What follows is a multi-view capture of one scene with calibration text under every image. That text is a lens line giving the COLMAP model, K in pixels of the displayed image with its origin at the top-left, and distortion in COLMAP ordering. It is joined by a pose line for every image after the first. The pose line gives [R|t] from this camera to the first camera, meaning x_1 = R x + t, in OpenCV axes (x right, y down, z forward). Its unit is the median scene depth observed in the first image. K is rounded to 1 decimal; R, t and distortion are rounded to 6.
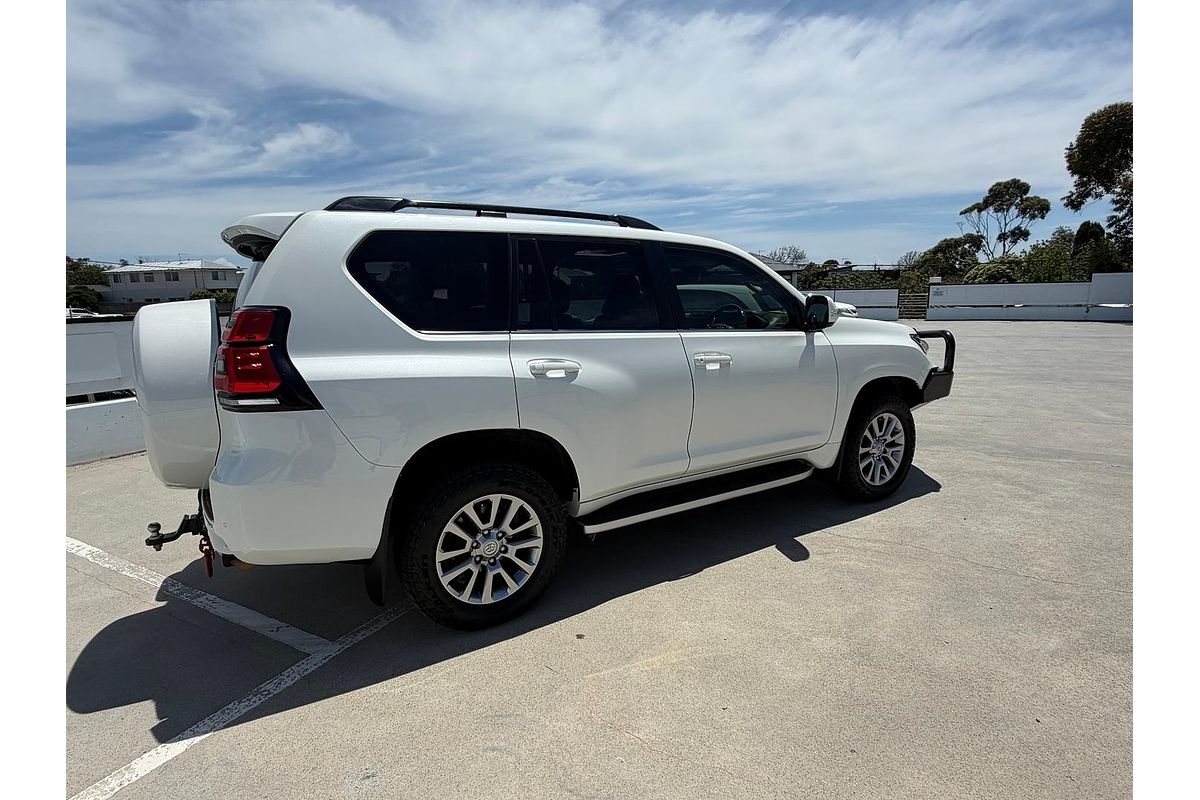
lens RADIAL K [[593.0, 0, 595.2], [0, 593.0, 403.3], [0, 0, 1]] dist [-0.000294, 0.000060]
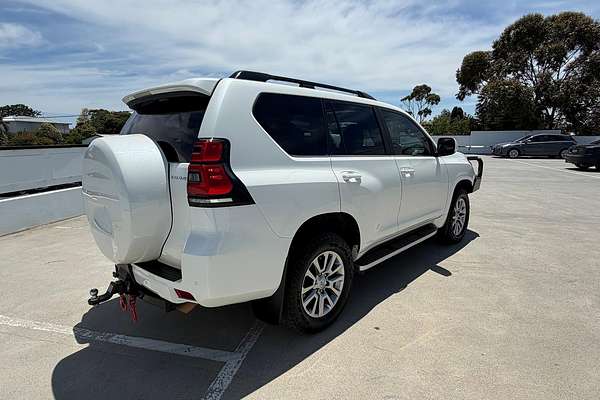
lens RADIAL K [[333.5, 0, 296.0], [0, 333.5, 200.4], [0, 0, 1]] dist [-0.000074, -0.000146]
pose [[0.967732, -0.034289, 0.249639, -0.285143], [0.034628, 0.999396, 0.003037, 0.000799], [-0.249592, 0.005705, 0.968334, 0.056692]]
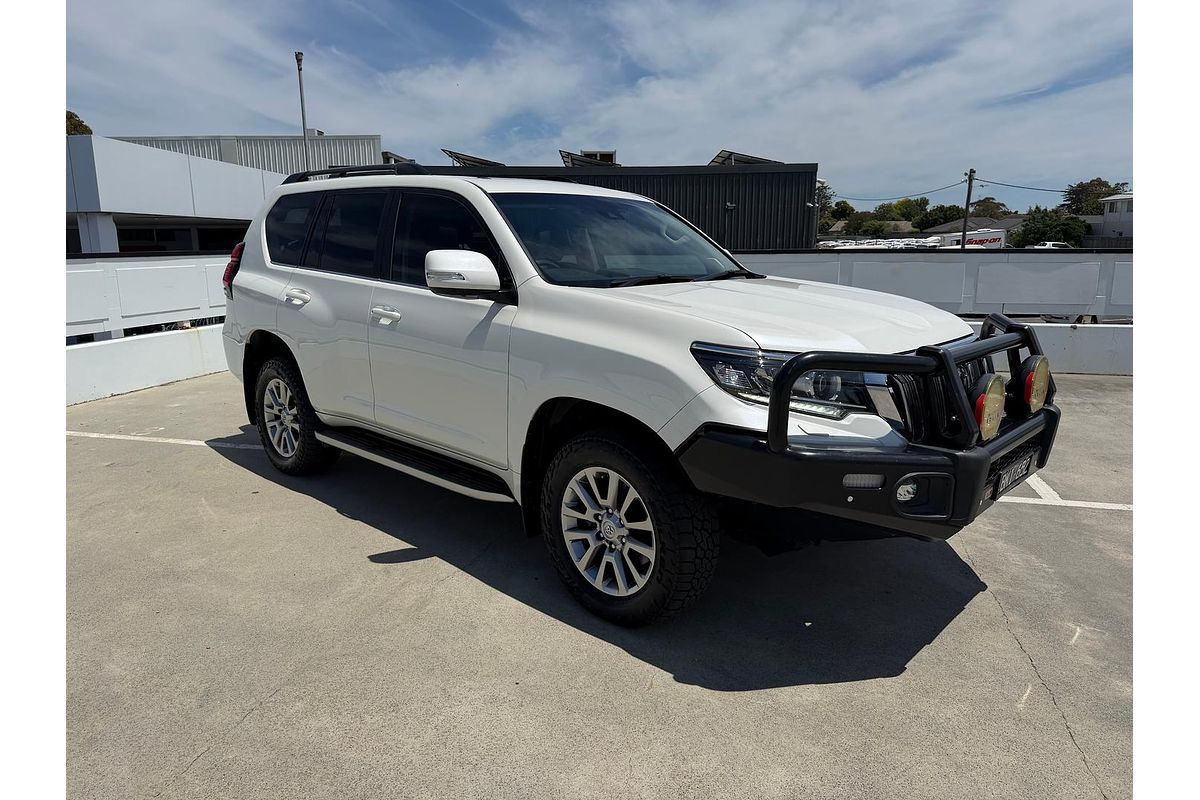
lens RADIAL K [[752.8, 0, 595.1], [0, 752.8, 401.2], [0, 0, 1]] dist [0.007295, -0.013379]
pose [[0.258725, 0.221680, -0.940170, 0.787457], [-0.177713, 0.967620, 0.179247, -0.127245], [0.949463, 0.120705, 0.289742, 0.628473]]
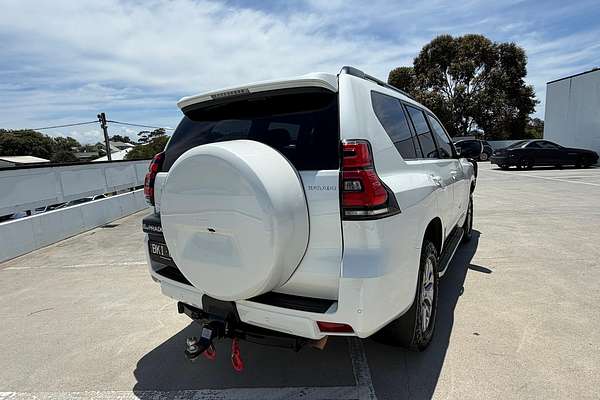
lens RADIAL K [[333.5, 0, 297.7], [0, 333.5, 204.9], [0, 0, 1]] dist [-0.000074, -0.000146]
pose [[0.890545, -0.093239, 0.445237, -0.507709], [0.108492, 0.994058, -0.008831, -0.013766], [-0.441768, 0.056169, 0.895369, 0.200750]]
